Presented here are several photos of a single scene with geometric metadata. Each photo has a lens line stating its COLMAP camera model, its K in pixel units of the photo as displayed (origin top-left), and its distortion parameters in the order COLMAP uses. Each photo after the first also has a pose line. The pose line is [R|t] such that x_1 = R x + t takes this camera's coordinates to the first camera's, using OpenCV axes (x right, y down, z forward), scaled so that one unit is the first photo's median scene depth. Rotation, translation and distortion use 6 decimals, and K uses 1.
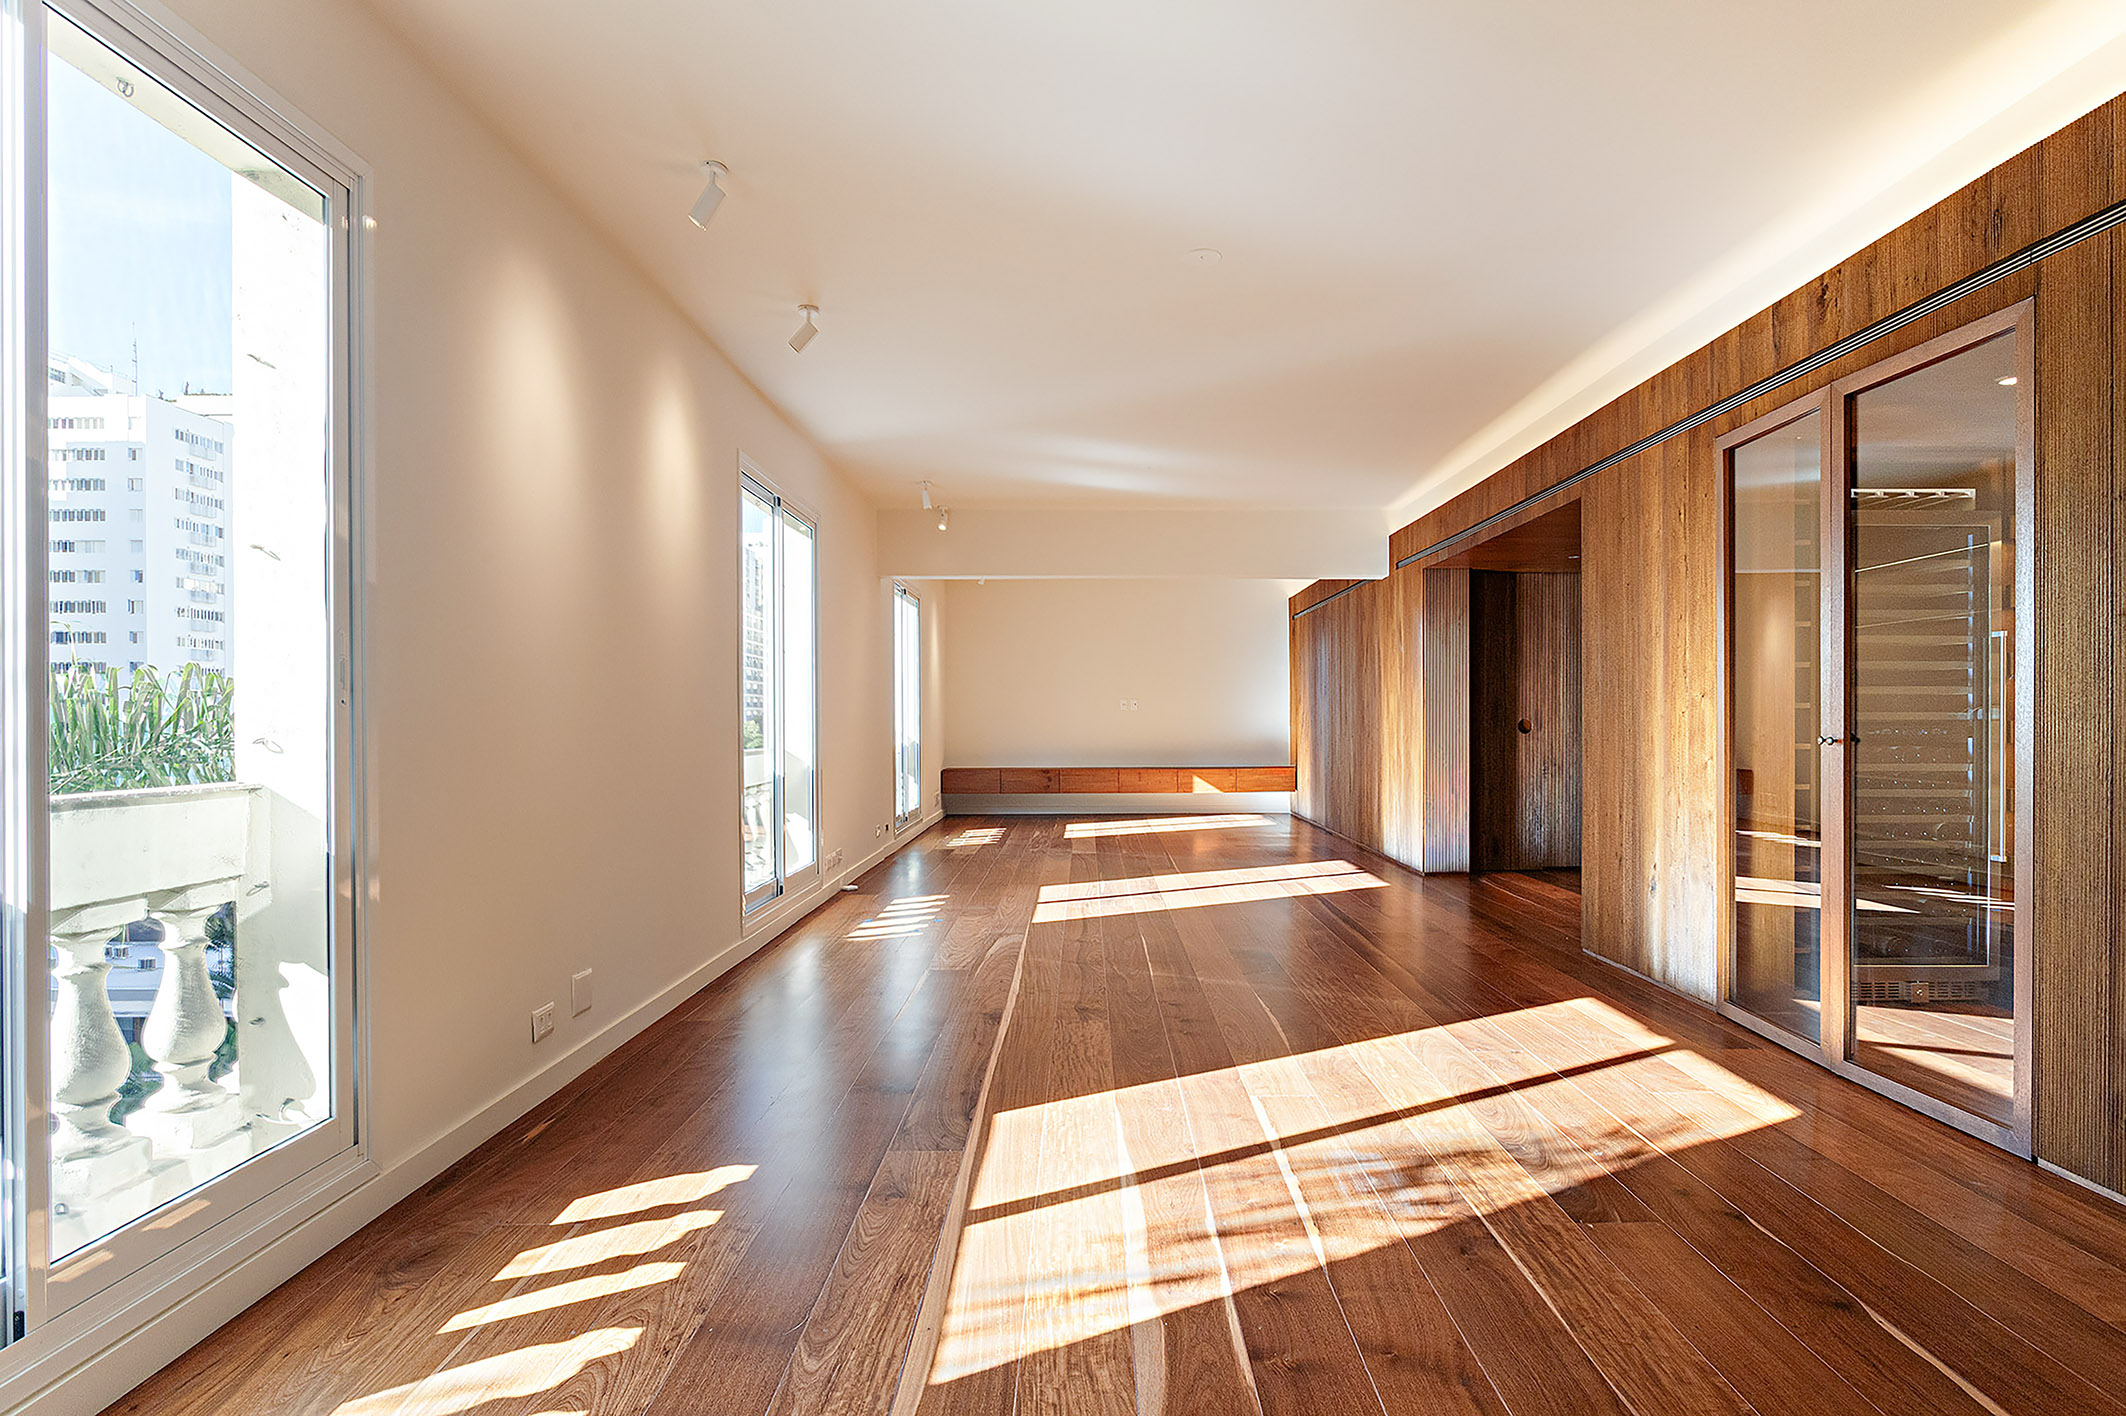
lens RADIAL K [[1163.1, 0, 1062.4], [0, 1163.1, 732.2], [0, 0, 1]] dist [-0.021853, 0.011851]
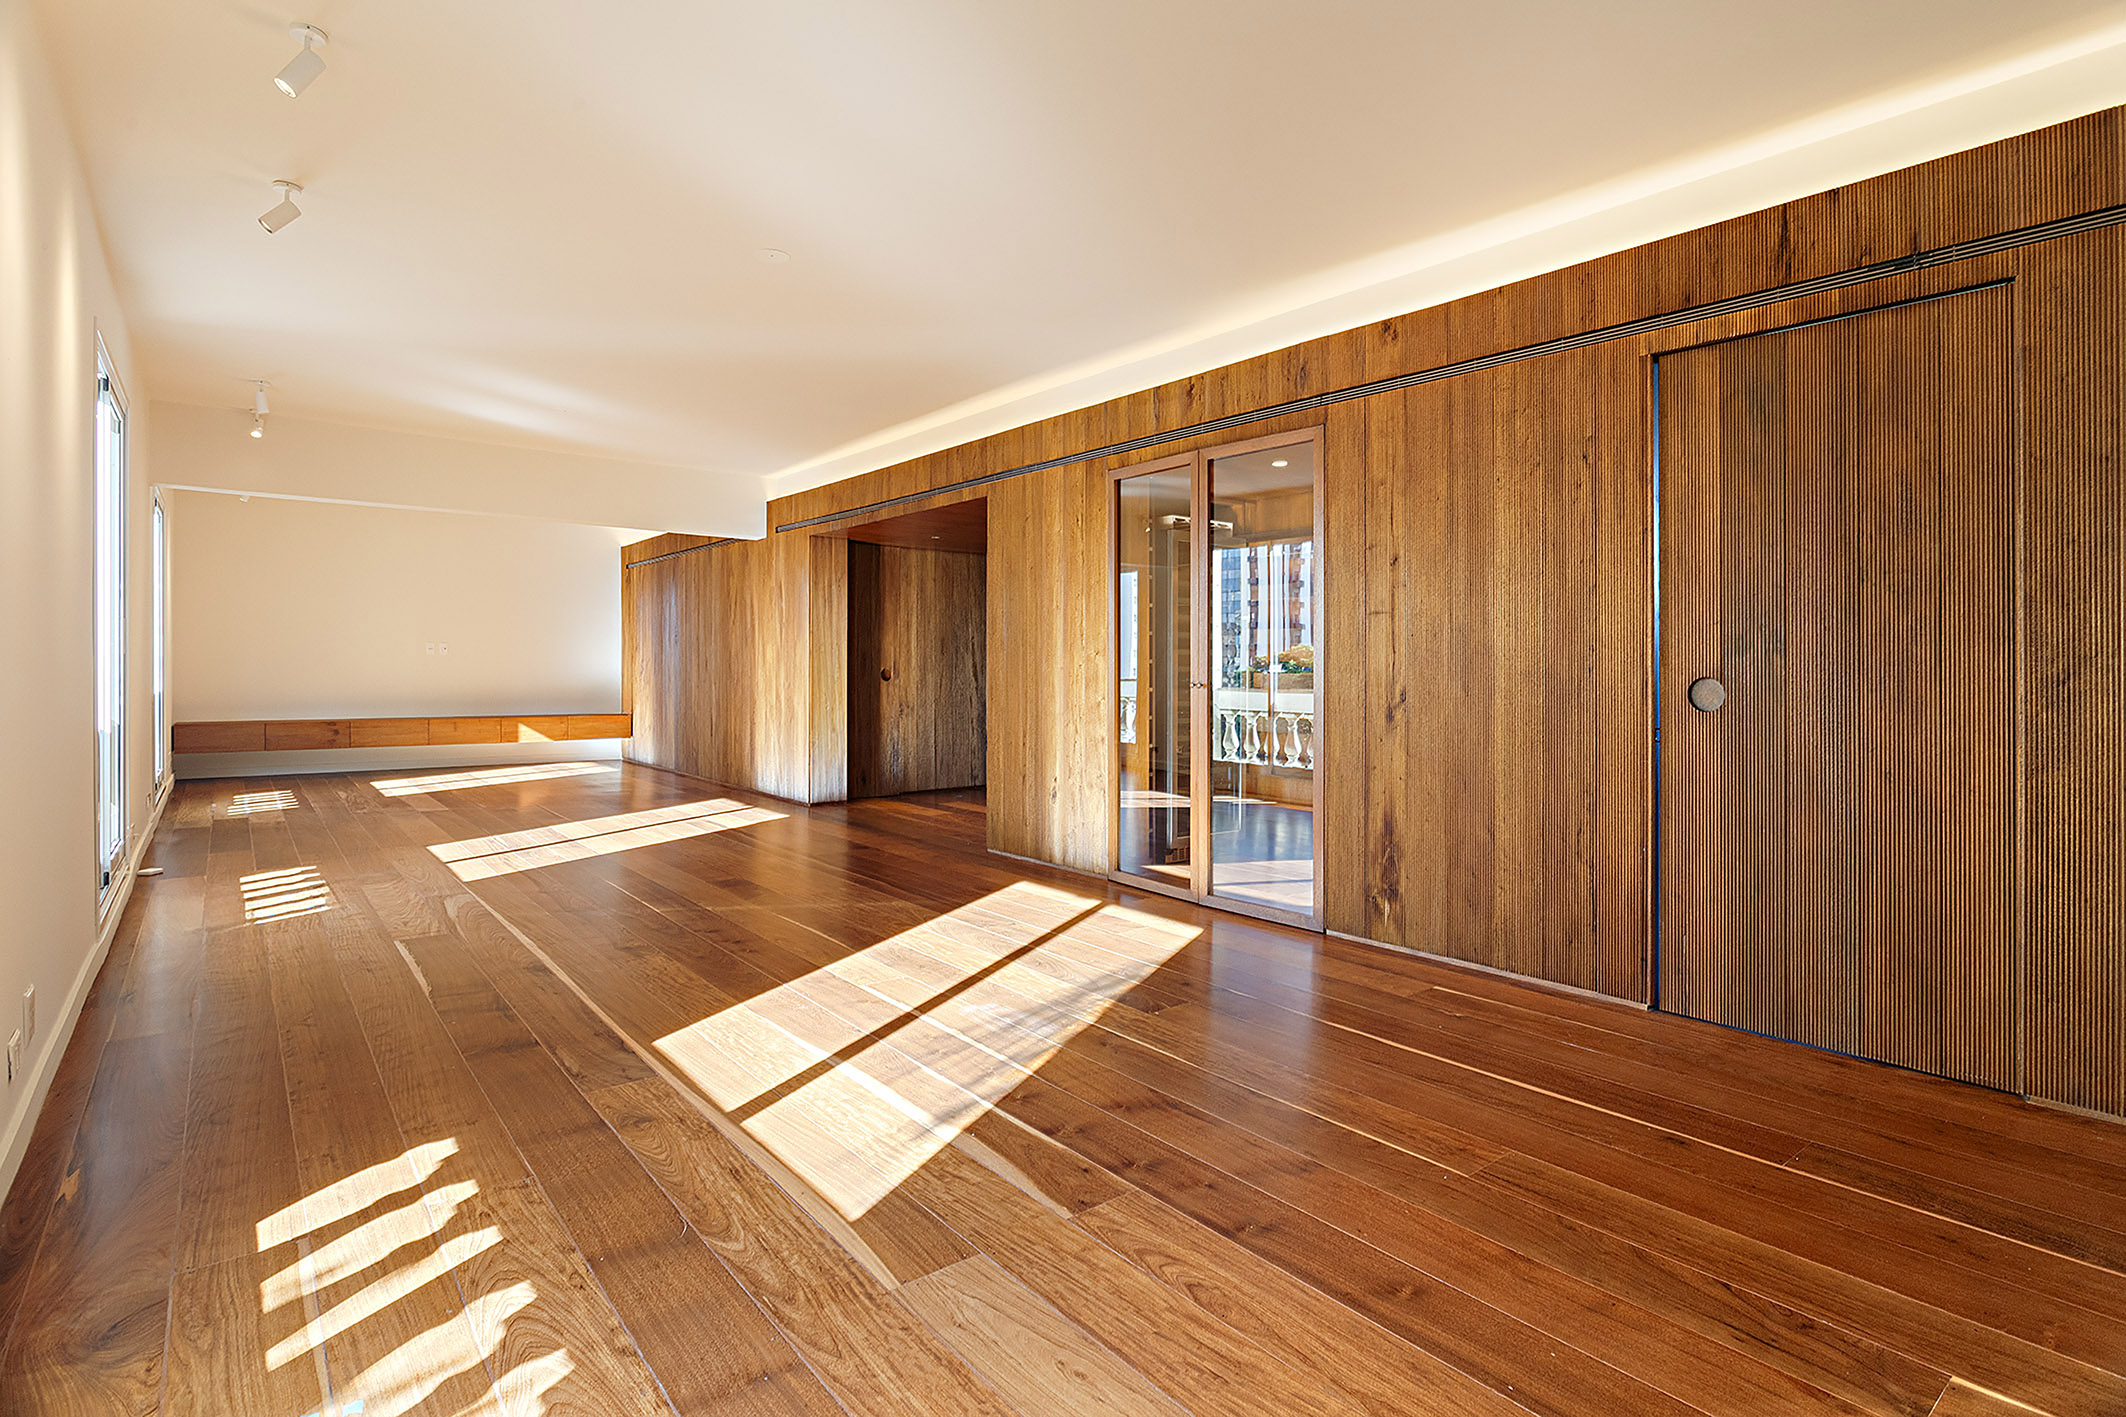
lens RADIAL K [[1089.9, 0, 1139.7], [0, 1089.9, 669.7], [0, 0, 1]] dist [-0.005698, 0.000661]
pose [[0.751369, 0.008585, 0.659827, -0.263960], [-0.002387, 0.999944, -0.010292, 0.001236], [-0.659878, 0.006159, 0.751347, -0.019602]]
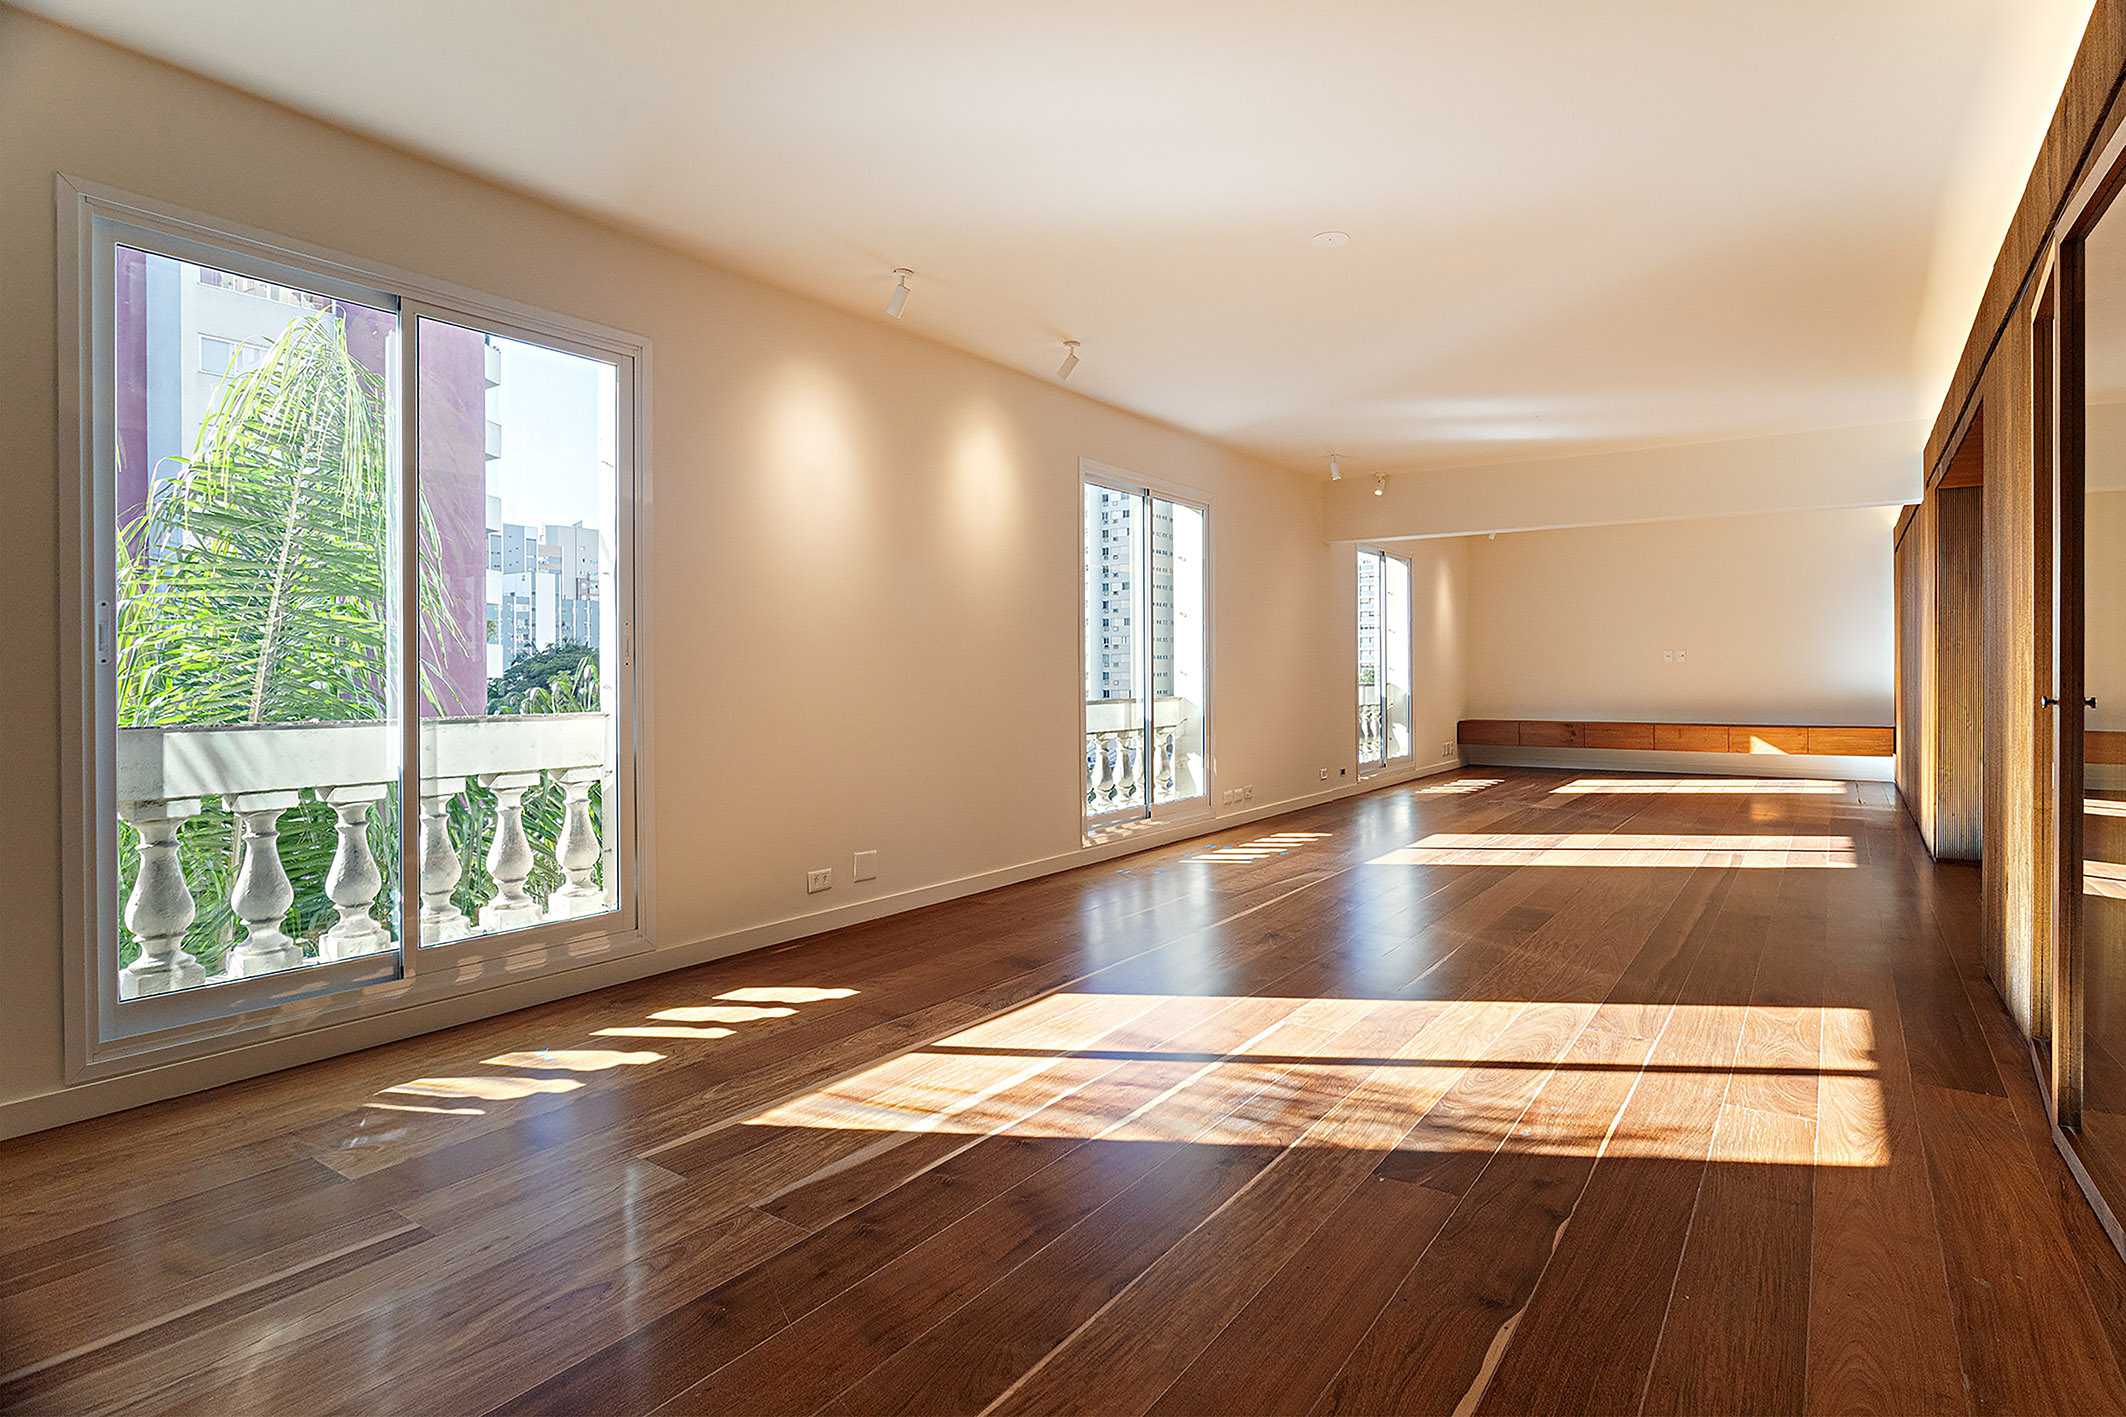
lens RADIAL K [[1077.9, 0, 1060.2], [0, 1077.9, 683.3], [0, 0, 1]] dist [-0.007107, -0.000411]
pose [[0.820866, 0.005353, -0.571096, 0.415808], [-0.005284, 0.999984, 0.001778, -0.001877], [0.571096, 0.001559, 0.820882, 0.040639]]
